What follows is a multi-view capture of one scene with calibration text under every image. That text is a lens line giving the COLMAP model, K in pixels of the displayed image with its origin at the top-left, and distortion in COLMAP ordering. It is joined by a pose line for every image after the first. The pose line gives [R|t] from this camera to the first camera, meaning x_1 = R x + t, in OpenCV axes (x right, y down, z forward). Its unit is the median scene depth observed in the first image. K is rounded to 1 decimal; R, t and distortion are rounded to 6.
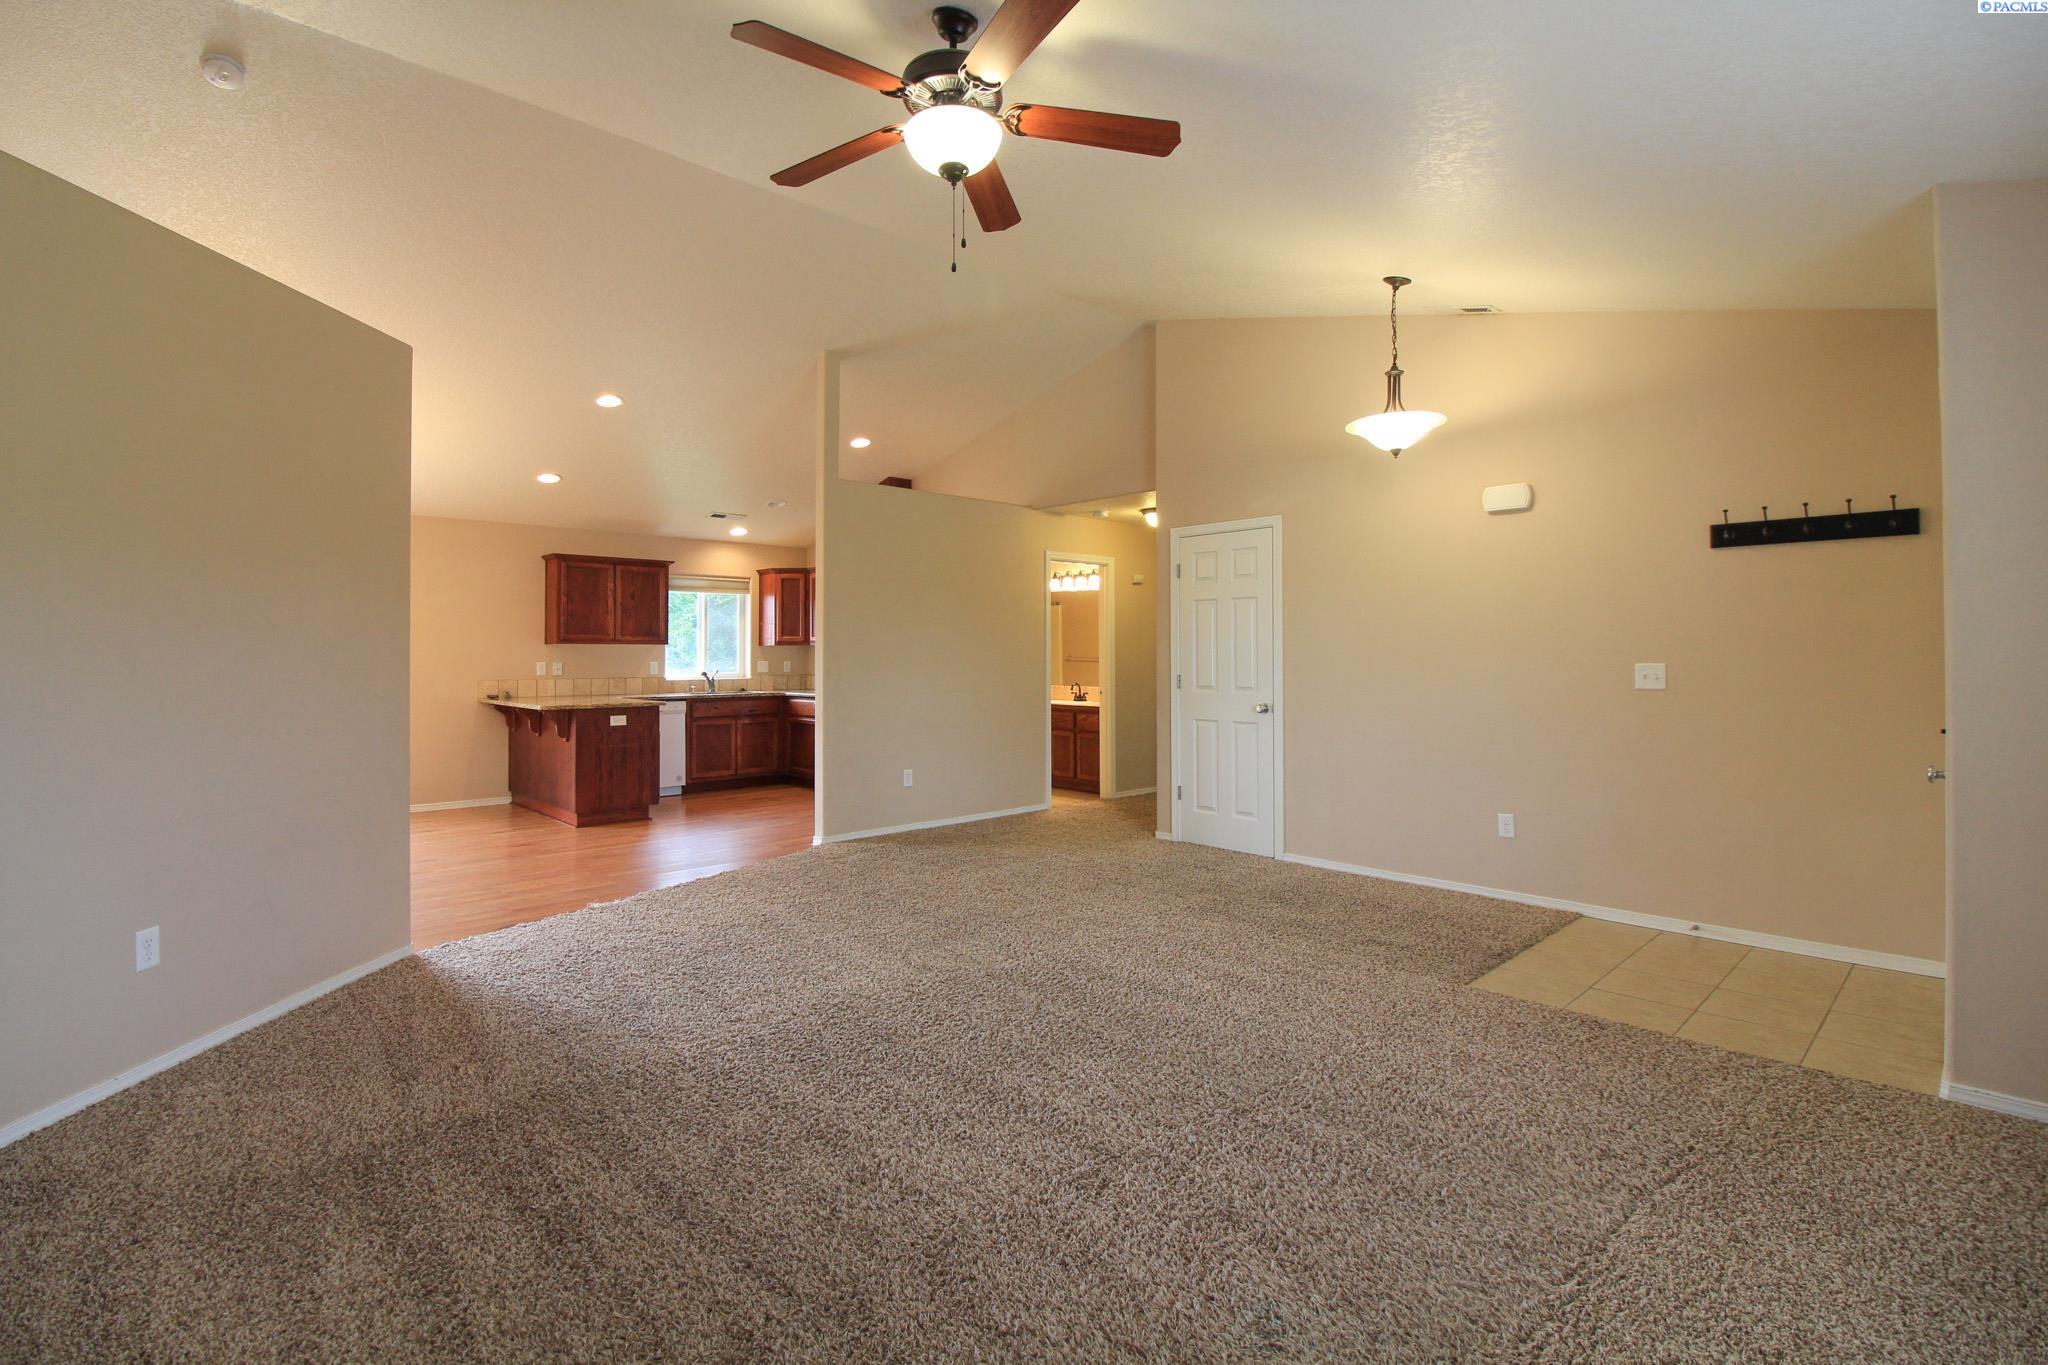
lens RADIAL K [[945.9, 0, 1010.3], [0, 945.9, 652.1], [0, 0, 1]] dist [0.000178, -0.012255]
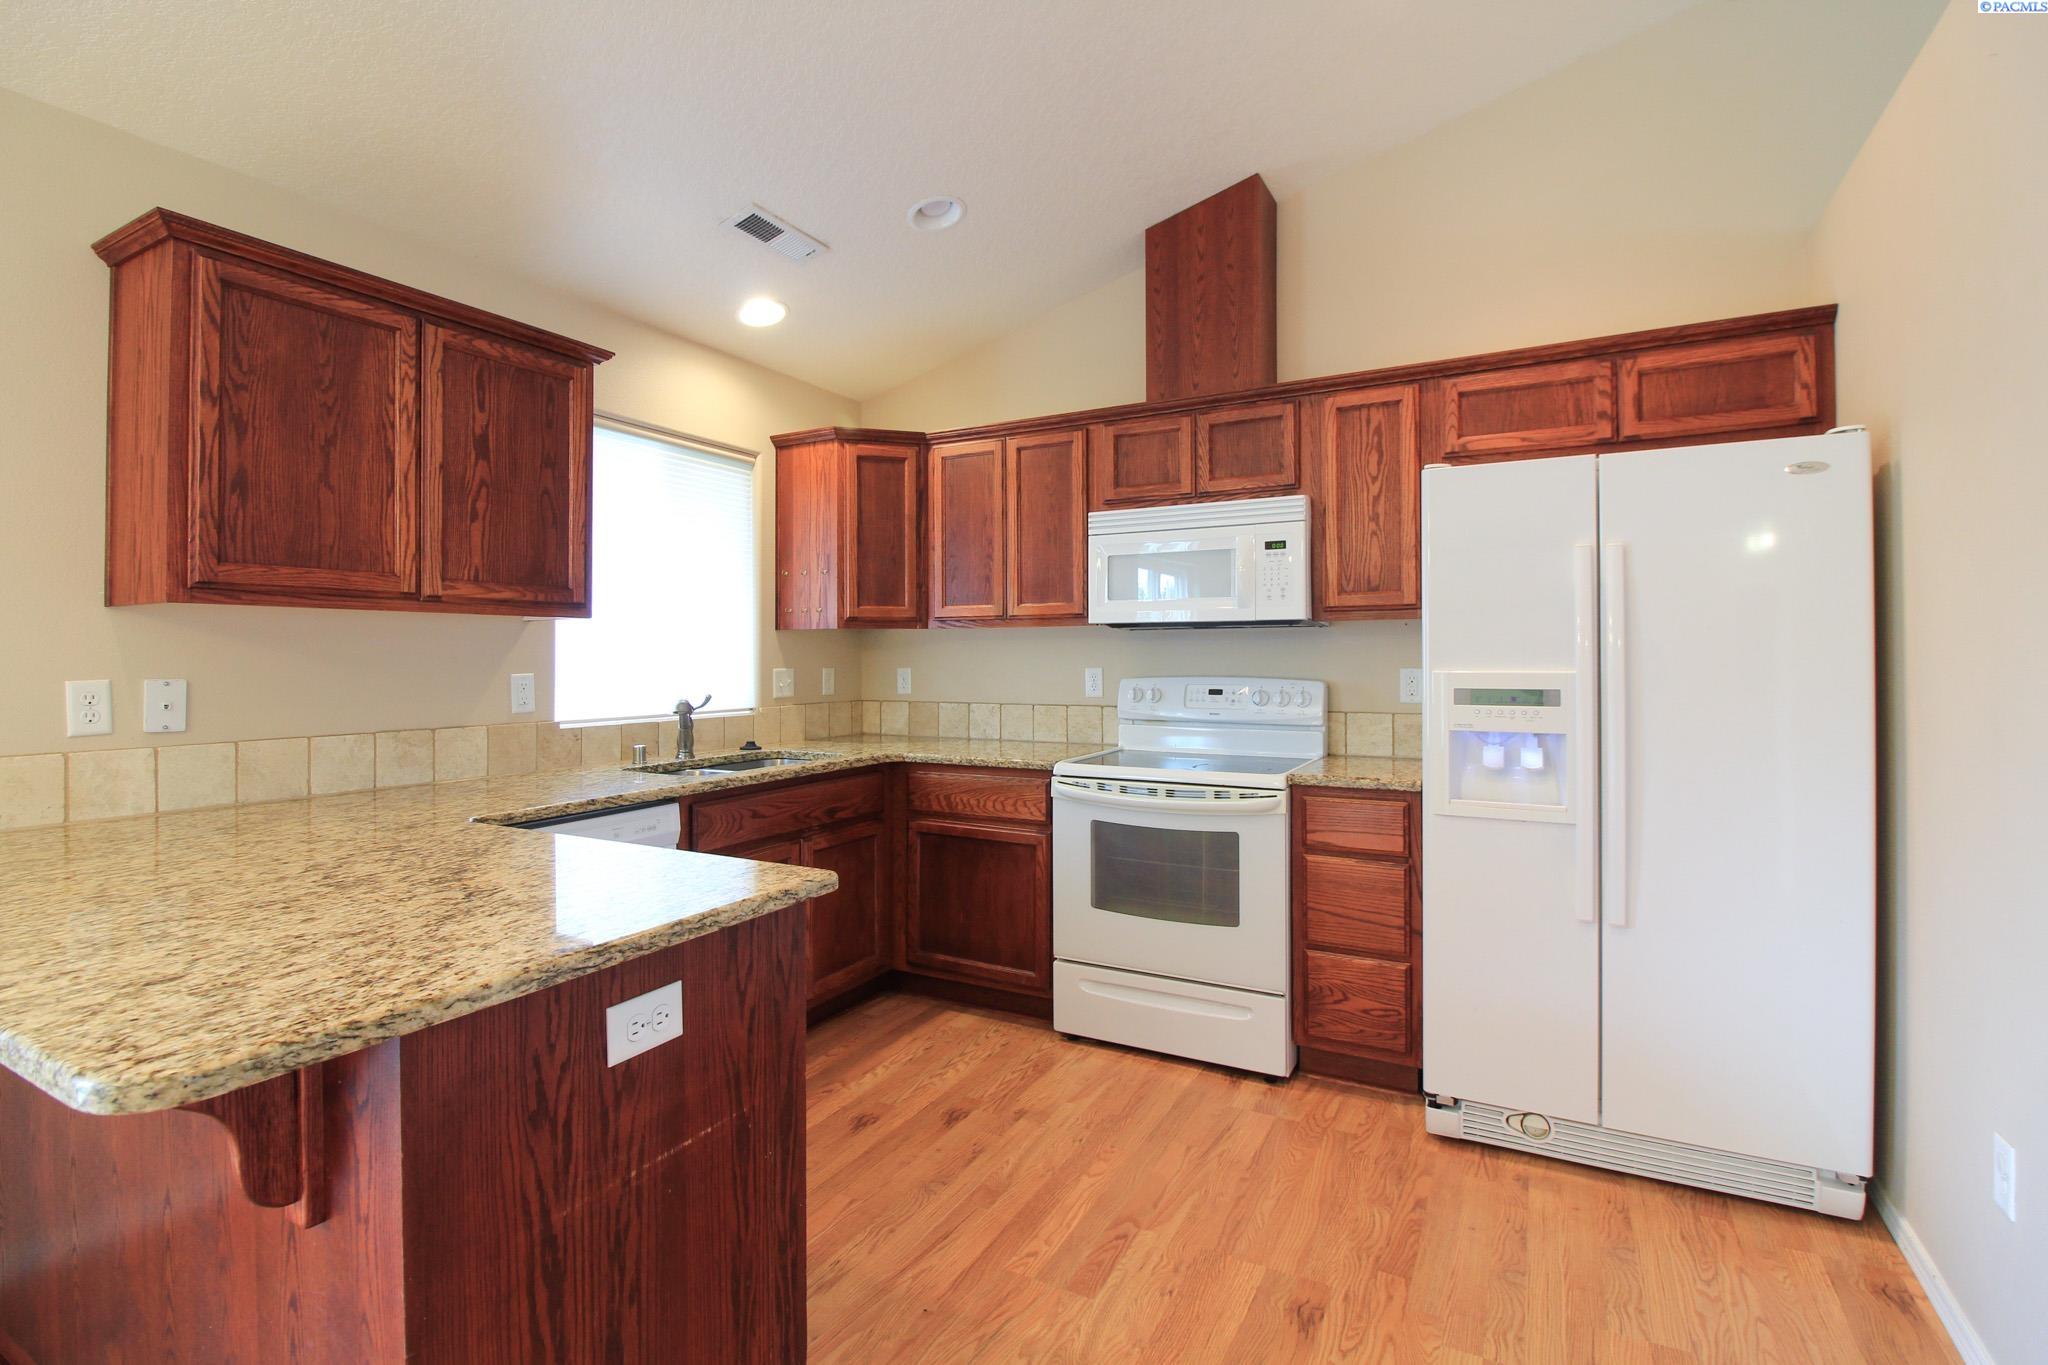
lens RADIAL K [[945.9, 0, 1010.3], [0, 945.9, 652.1], [0, 0, 1]] dist [0.000178, -0.012255]
pose [[0.948560, -0.000367, 0.316596, -0.351891], [0.001240, 0.999996, -0.002554, 0.004523], [-0.316594, 0.002815, 0.948557, 0.706713]]
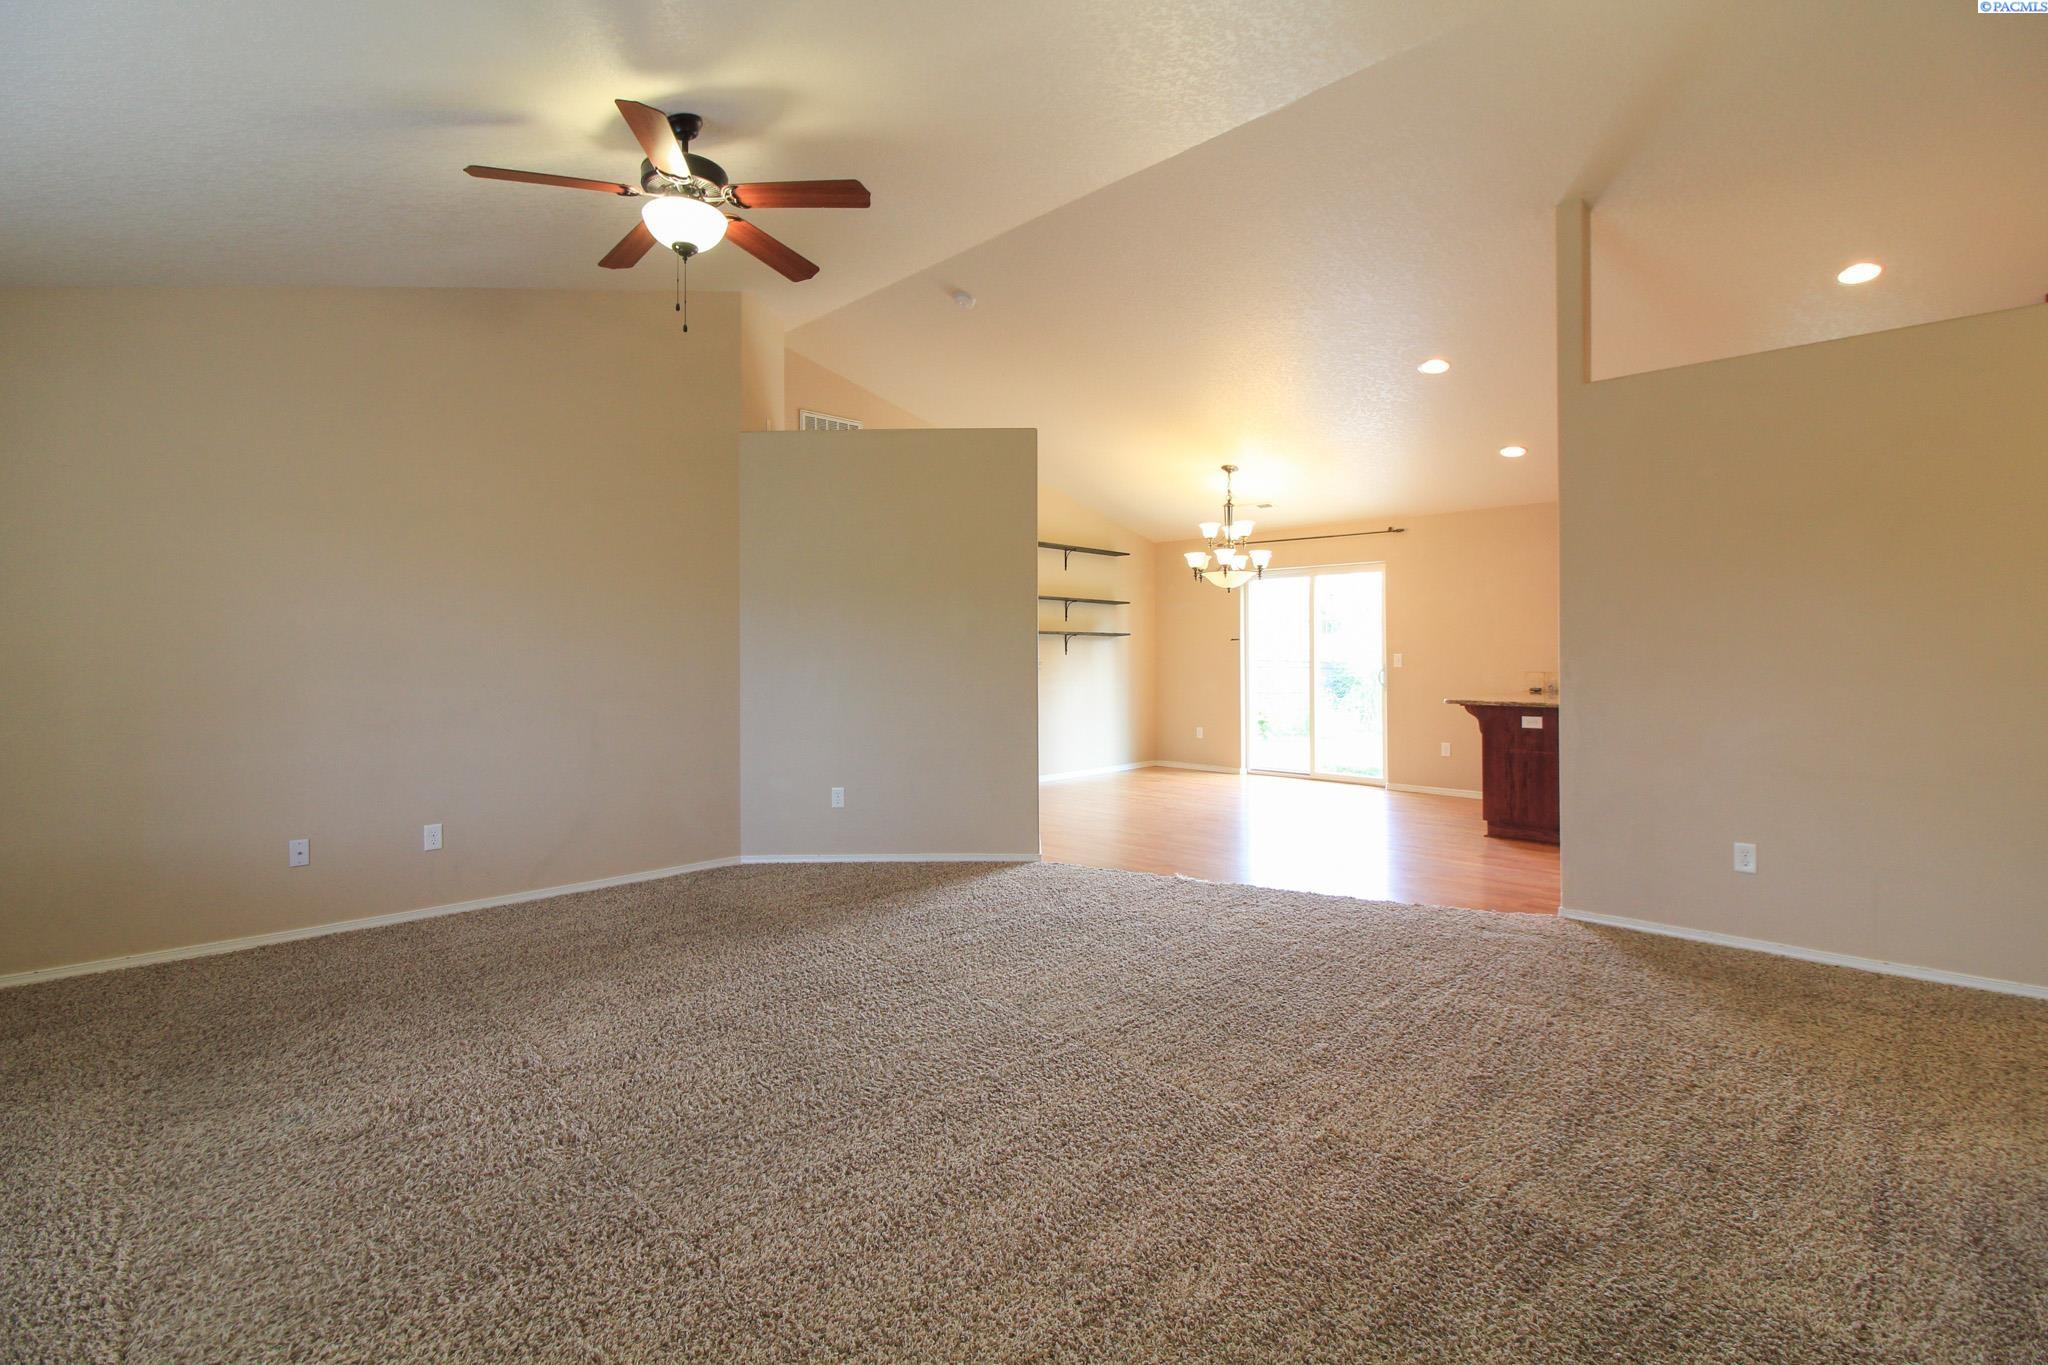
lens RADIAL K [[945.9, 0, 1010.3], [0, 945.9, 652.1], [0, 0, 1]] dist [0.000178, -0.012255]
pose [[0.027624, 0.002076, -0.999616, 0.368644], [0.009335, 0.999954, 0.002335, 0.002080], [0.999575, -0.009396, 0.027604, 0.438742]]
